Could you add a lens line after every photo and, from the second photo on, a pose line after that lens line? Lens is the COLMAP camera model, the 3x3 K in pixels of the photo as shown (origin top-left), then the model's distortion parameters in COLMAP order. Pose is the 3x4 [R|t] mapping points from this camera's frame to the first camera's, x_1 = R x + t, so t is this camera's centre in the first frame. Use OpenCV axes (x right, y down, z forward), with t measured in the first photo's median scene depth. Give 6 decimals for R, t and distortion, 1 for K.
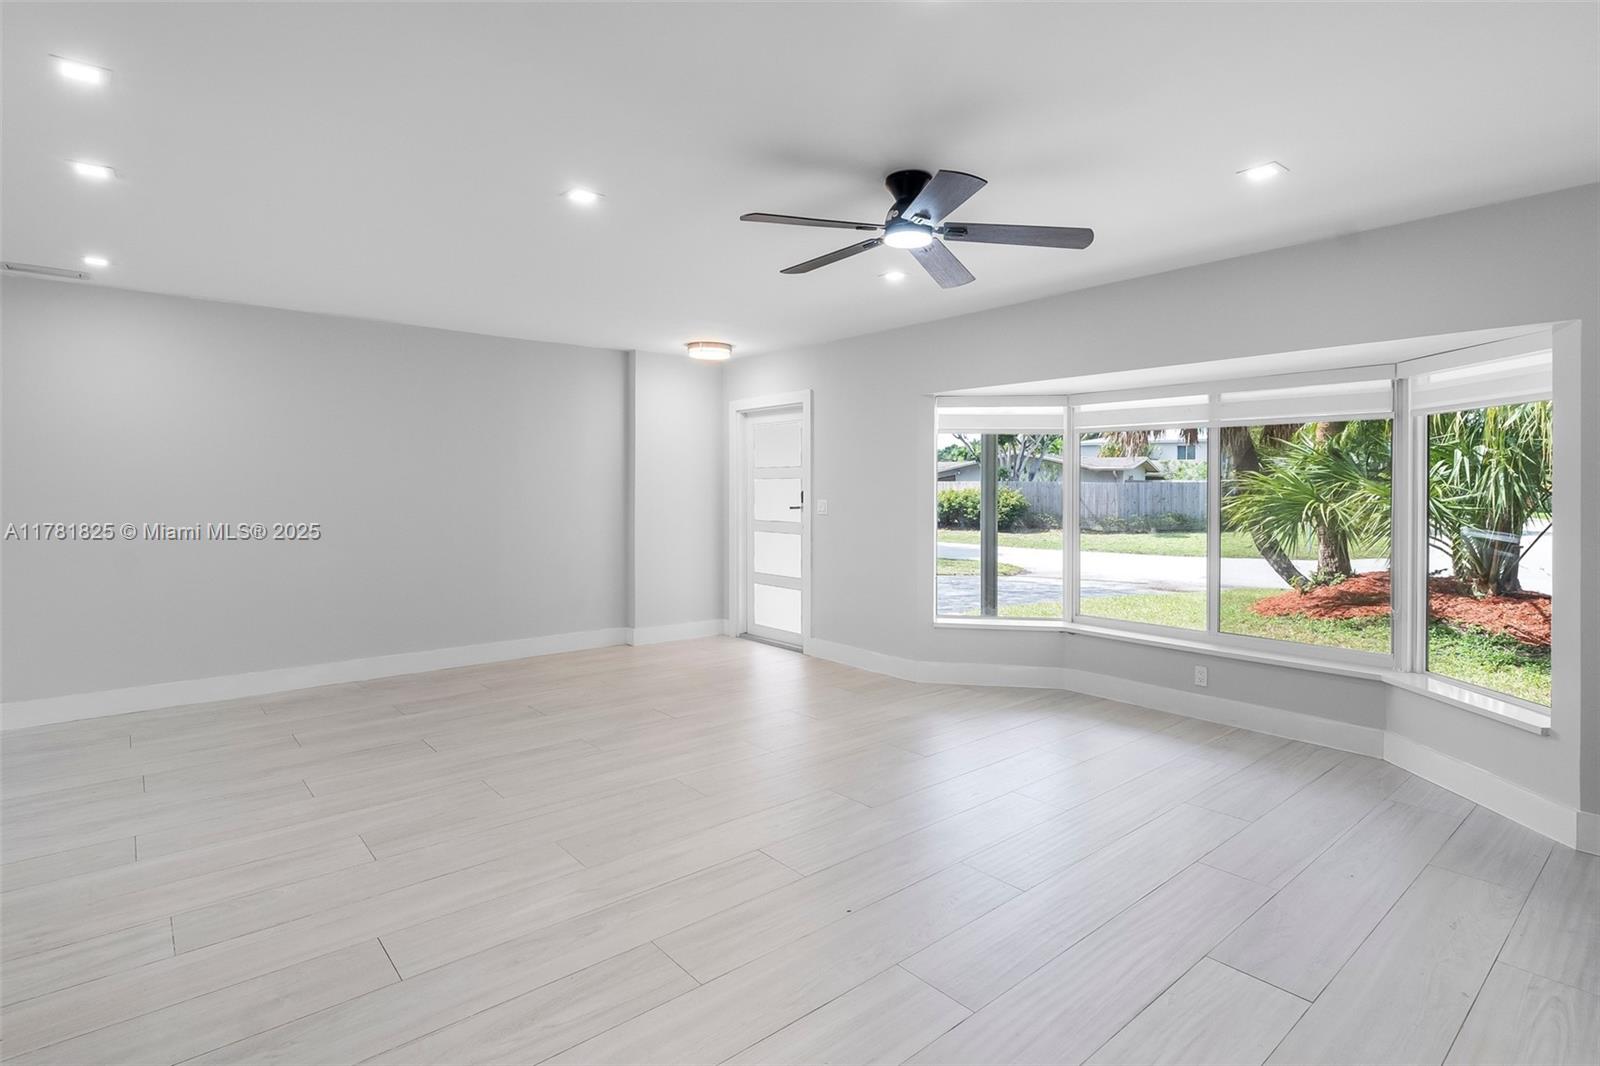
lens RADIAL K [[796.1, 0, 800.8], [0, 796.1, 494.4], [0, 0, 1]] dist [0.002507, 0.000478]
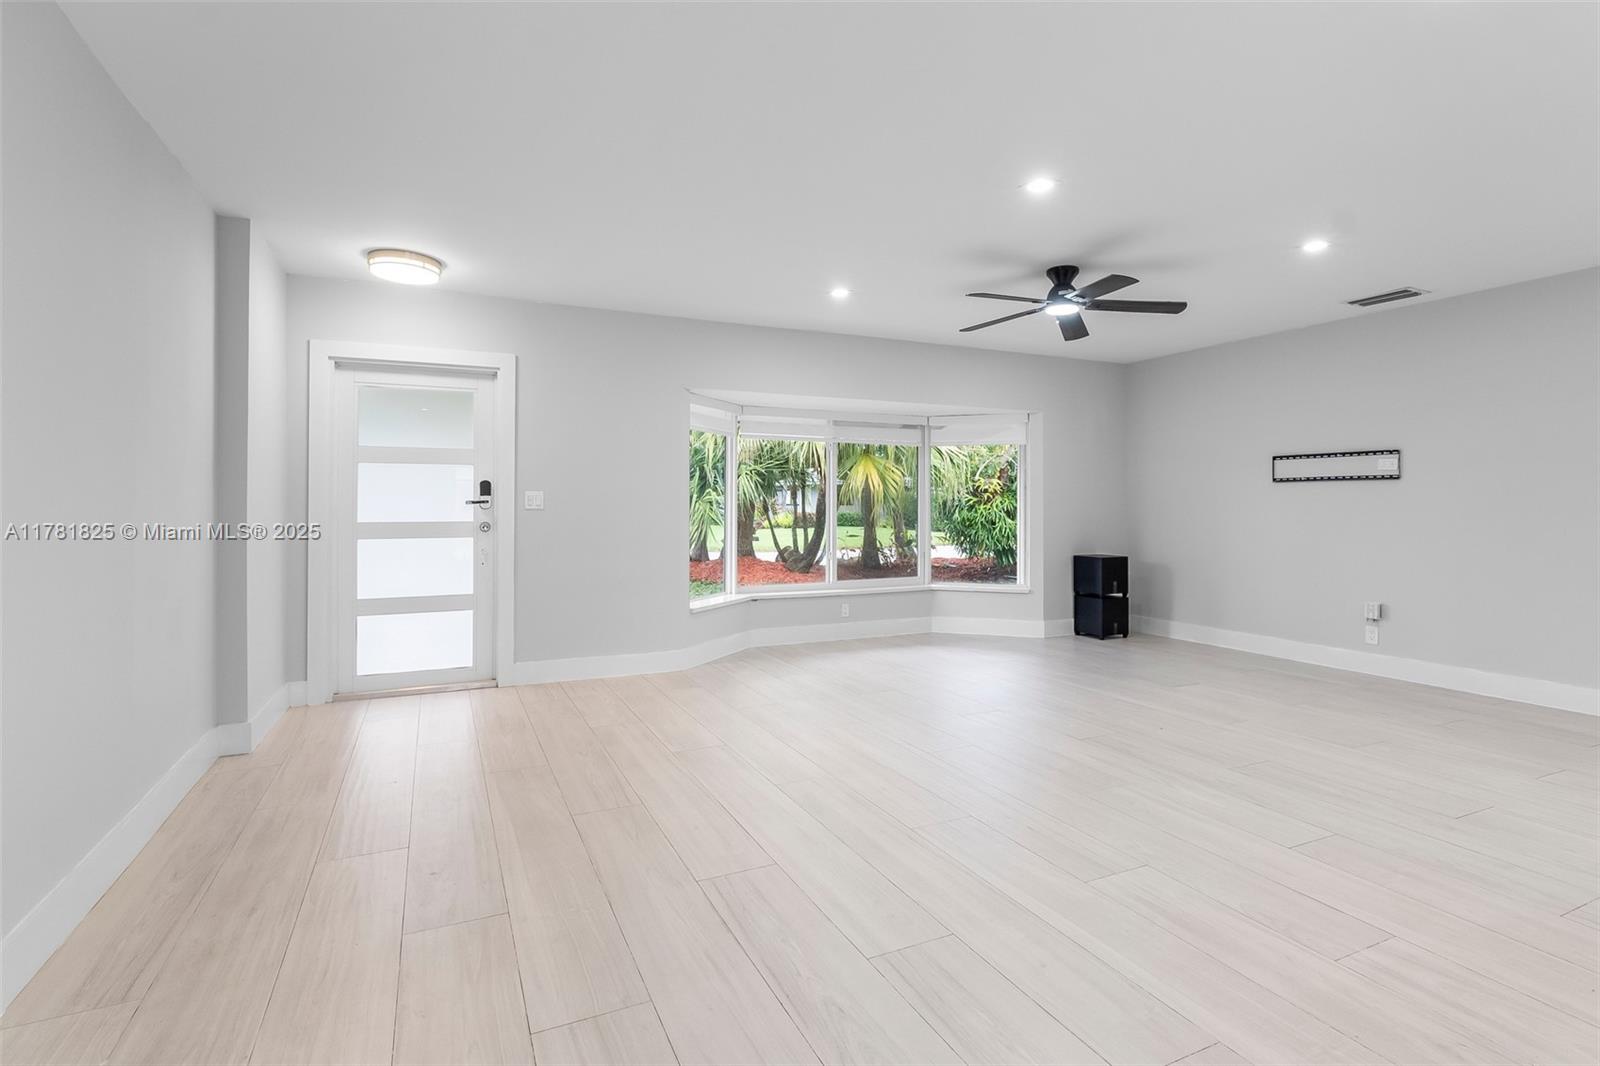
lens RADIAL K [[766.7, 0, 803.4], [0, 766.7, 502.8], [0, 0, 1]] dist [0.002717, 0.000382]
pose [[0.256475, 0.000245, 0.966551, -0.912148], [0.005283, 0.999985, -0.001656, 0.028851], [-0.966536, 0.005531, 0.256470, 0.711533]]
